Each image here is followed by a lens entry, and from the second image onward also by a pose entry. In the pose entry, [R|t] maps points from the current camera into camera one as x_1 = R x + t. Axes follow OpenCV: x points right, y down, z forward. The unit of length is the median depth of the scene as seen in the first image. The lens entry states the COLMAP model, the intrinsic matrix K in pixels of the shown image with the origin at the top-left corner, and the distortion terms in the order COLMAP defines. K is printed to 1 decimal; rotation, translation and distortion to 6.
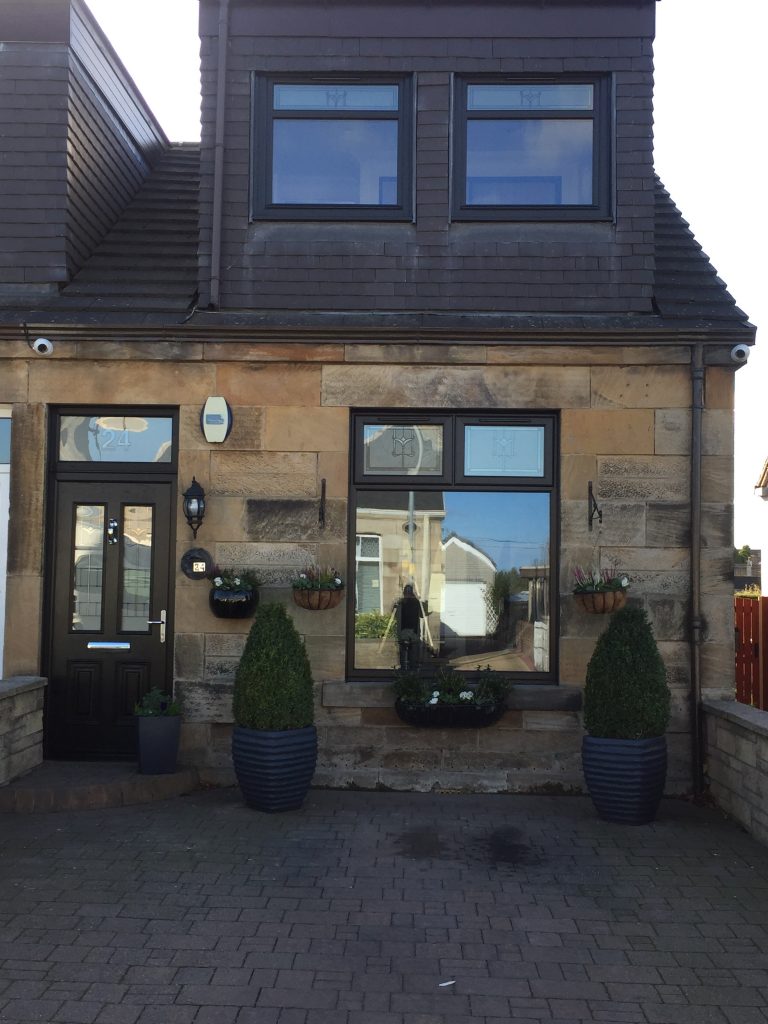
lens RADIAL K [[825.3, 0, 379.5], [0, 825.3, 532.3], [0, 0, 1]] dist [0.057232, -0.006208]
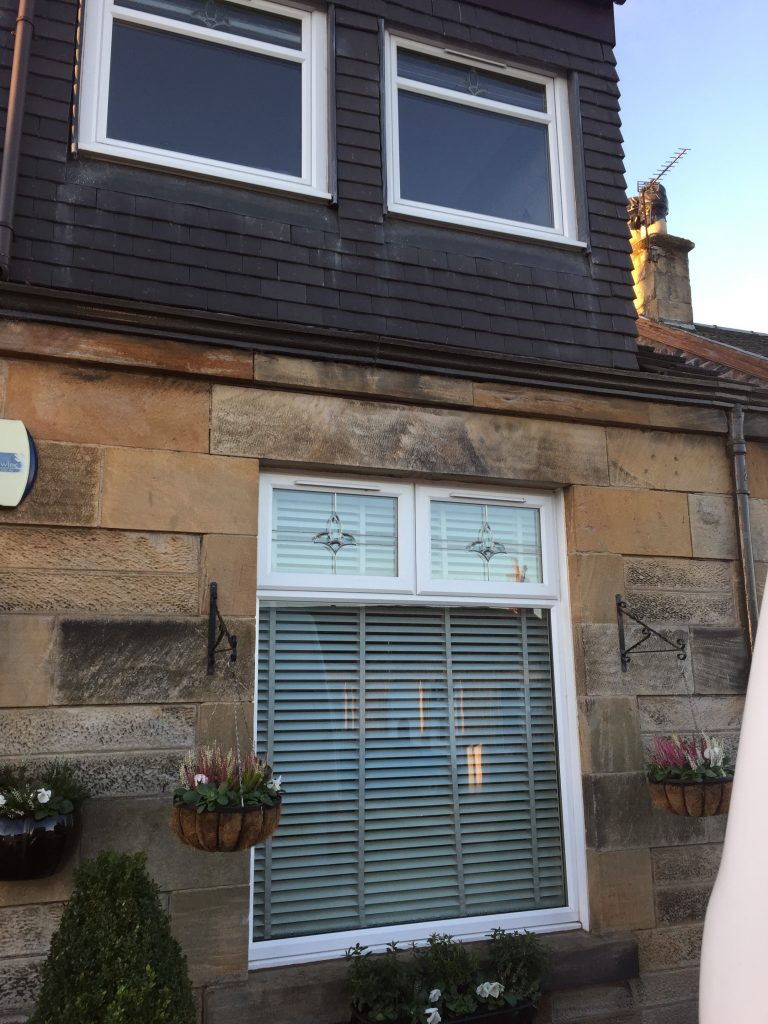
lens RADIAL K [[825.3, 0, 379.5], [0, 825.3, 532.3], [0, 0, 1]] dist [0.057232, -0.006208]
pose [[0.946357, 0.036925, 0.321006, -0.139139], [0.014212, 0.987731, -0.155515, -0.010859], [-0.322810, 0.151735, 0.934222, 0.442865]]
